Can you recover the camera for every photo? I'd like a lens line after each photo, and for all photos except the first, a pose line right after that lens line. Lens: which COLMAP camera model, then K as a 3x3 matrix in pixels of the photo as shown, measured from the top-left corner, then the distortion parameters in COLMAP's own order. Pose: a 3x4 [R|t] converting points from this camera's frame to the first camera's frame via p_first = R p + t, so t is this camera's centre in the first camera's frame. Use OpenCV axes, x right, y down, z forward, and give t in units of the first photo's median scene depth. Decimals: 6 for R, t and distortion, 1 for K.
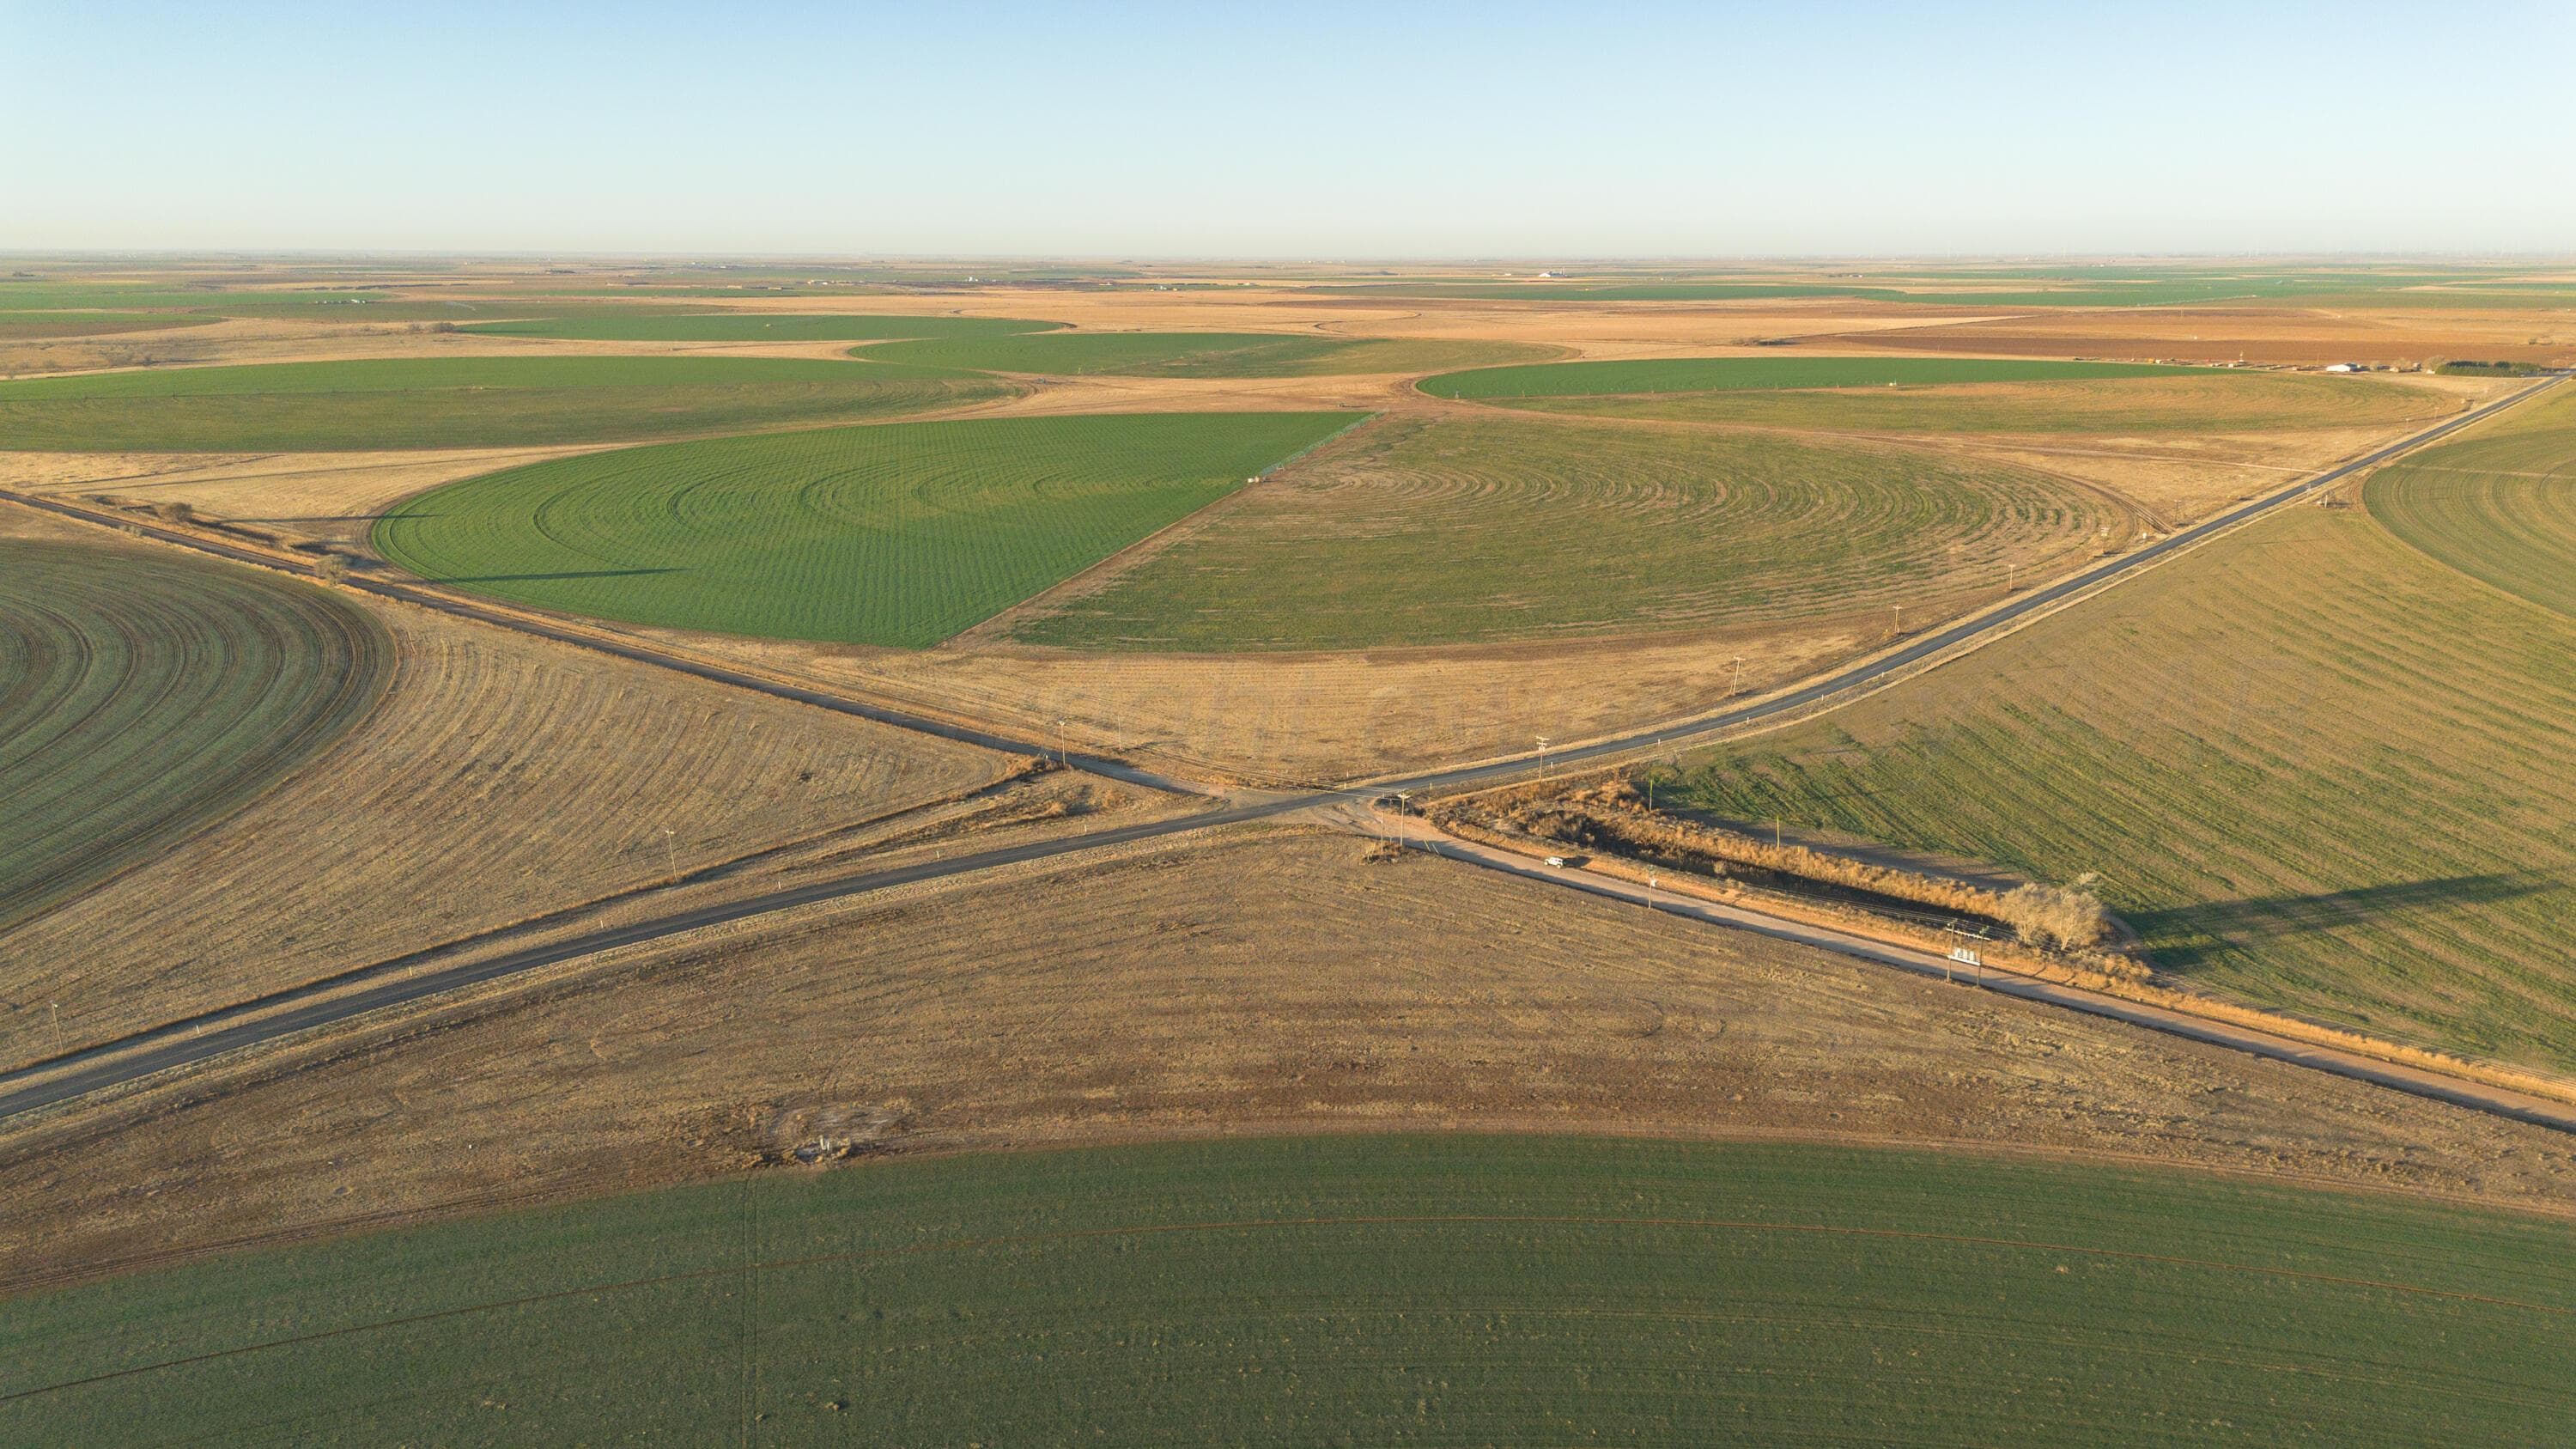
lens RADIAL K [[1792.3, 0, 1288.0], [0, 1792.3, 724.5], [0, 0, 1]] dist [0.097748, -0.129719]
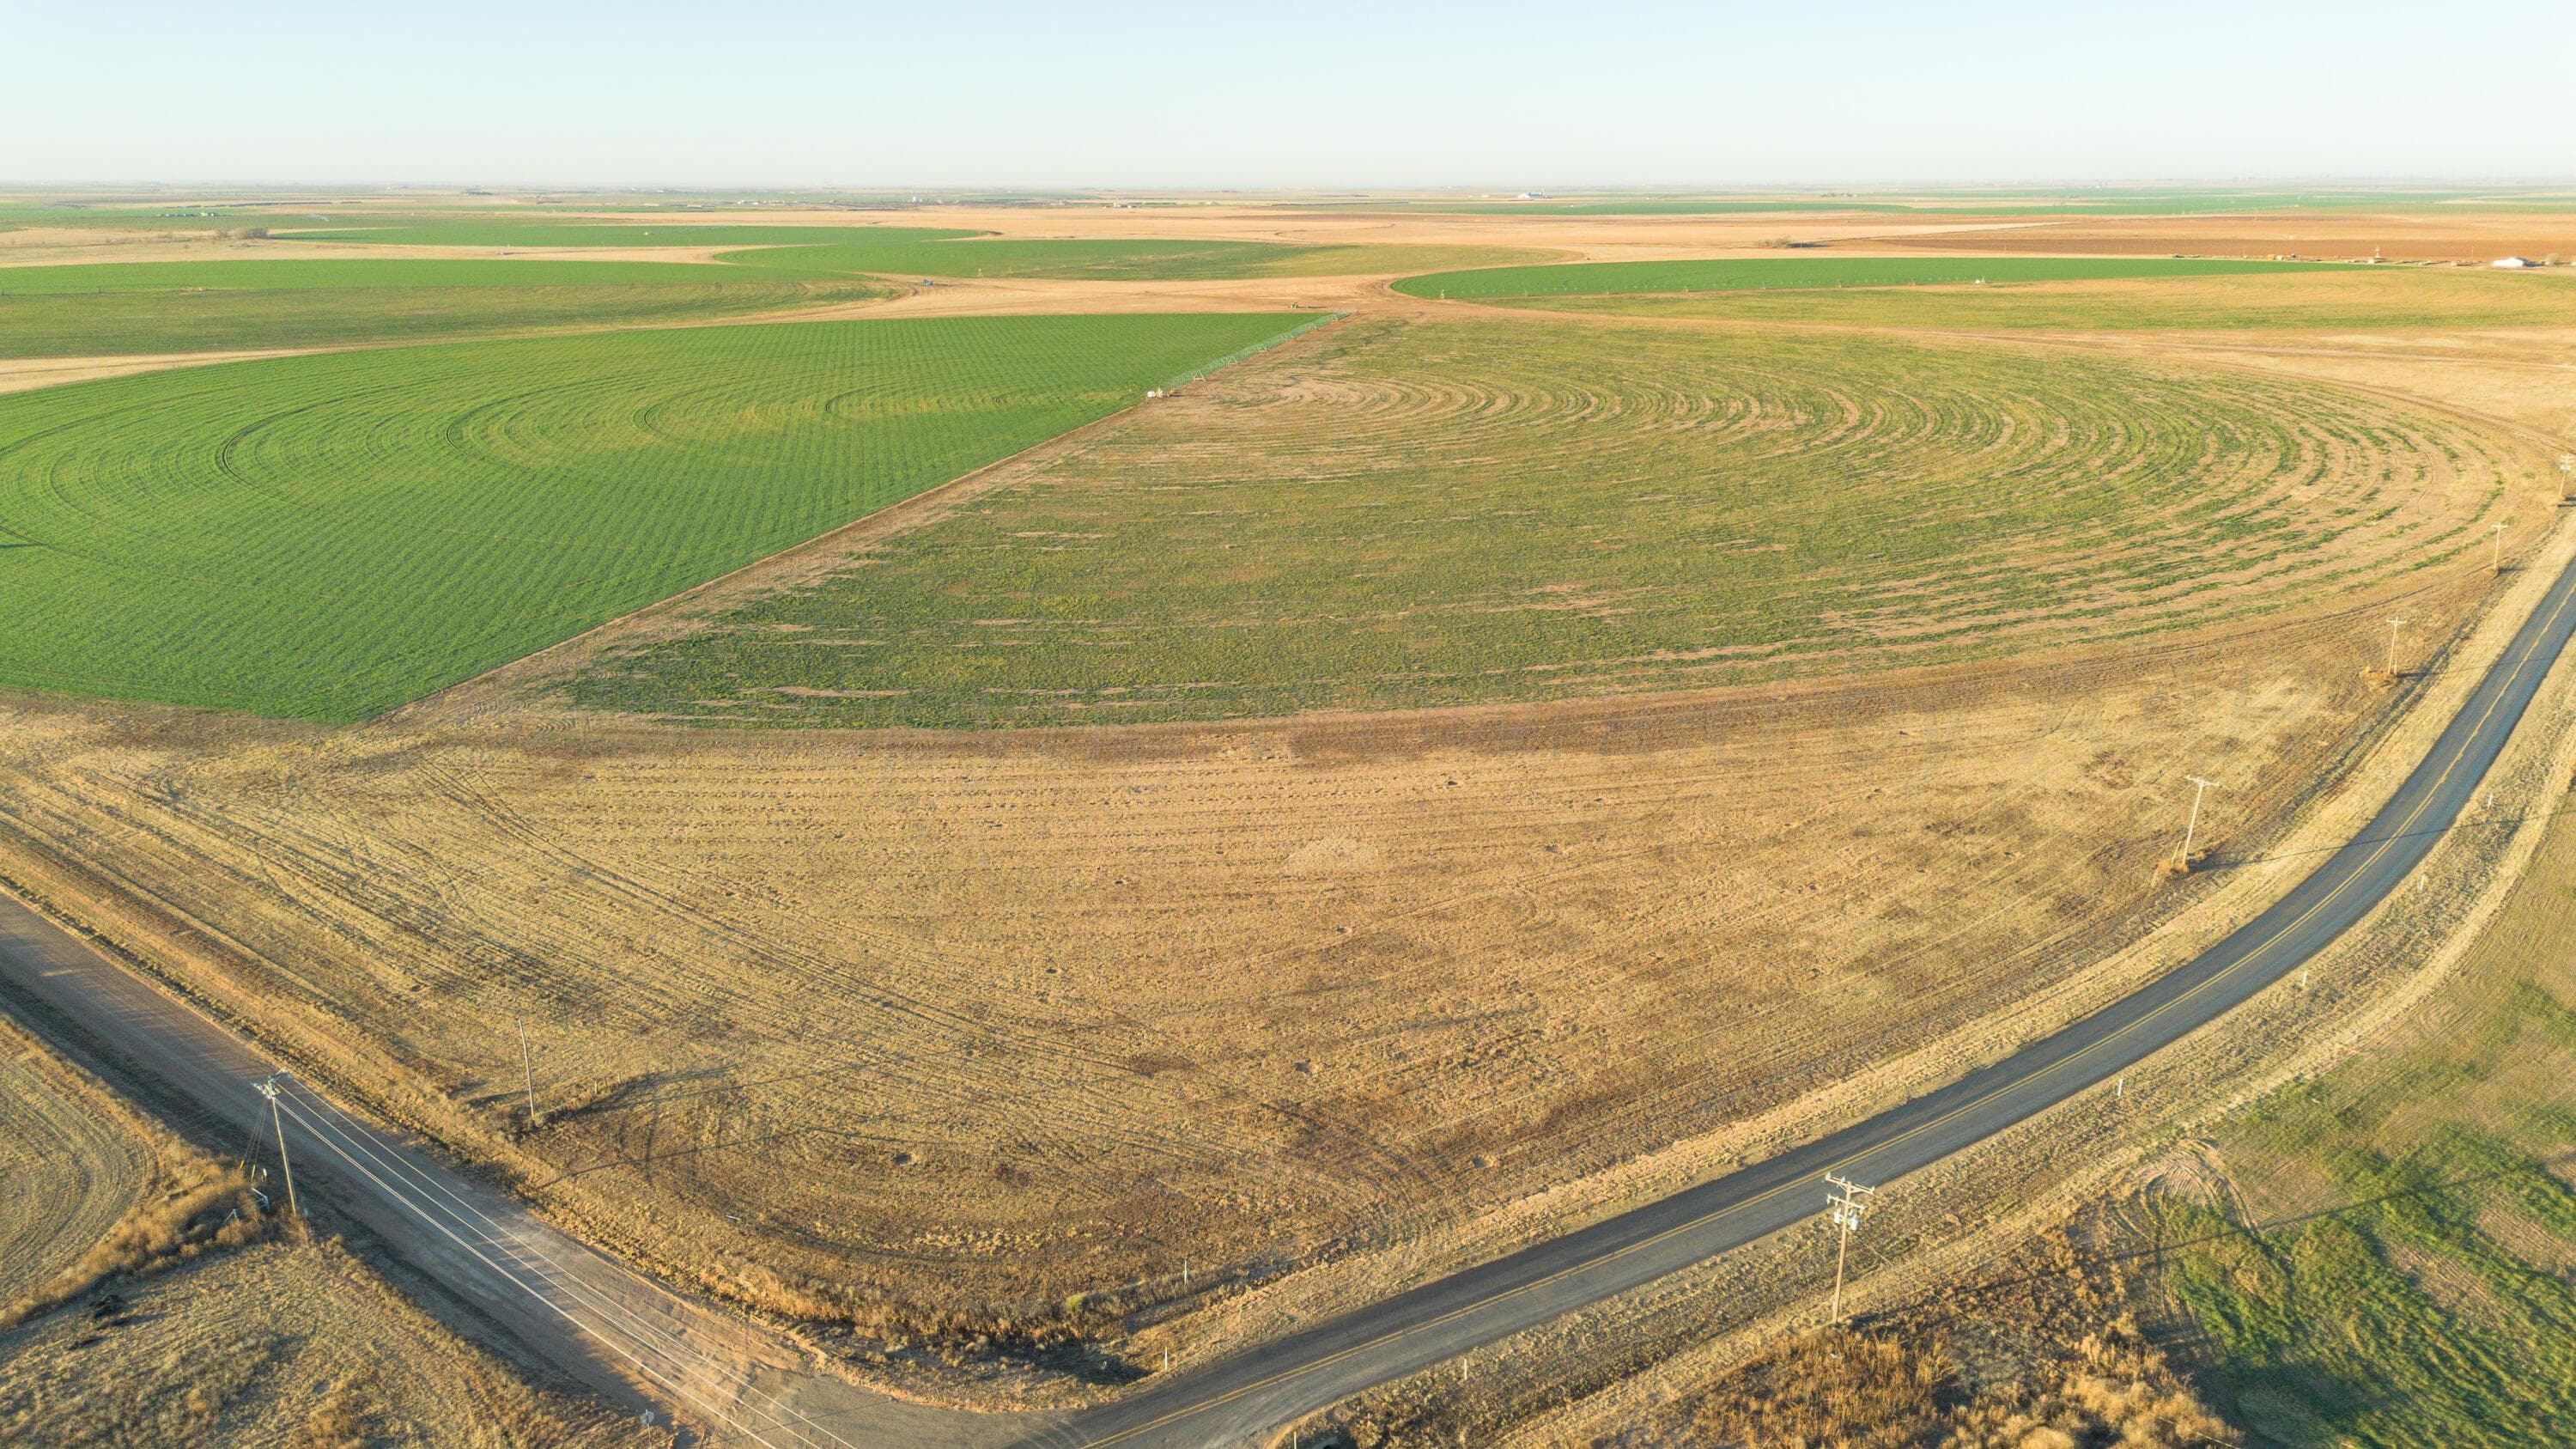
lens RADIAL K [[1808.5, 0, 1288.0], [0, 1808.5, 724.5], [0, 0, 1]] dist [0.074519, -0.065481]
pose [[0.999873, -0.006946, 0.014371, 0.024762], [0.006463, 0.999421, 0.033411, -0.039521], [-0.014595, -0.033314, 0.999338, 0.365367]]
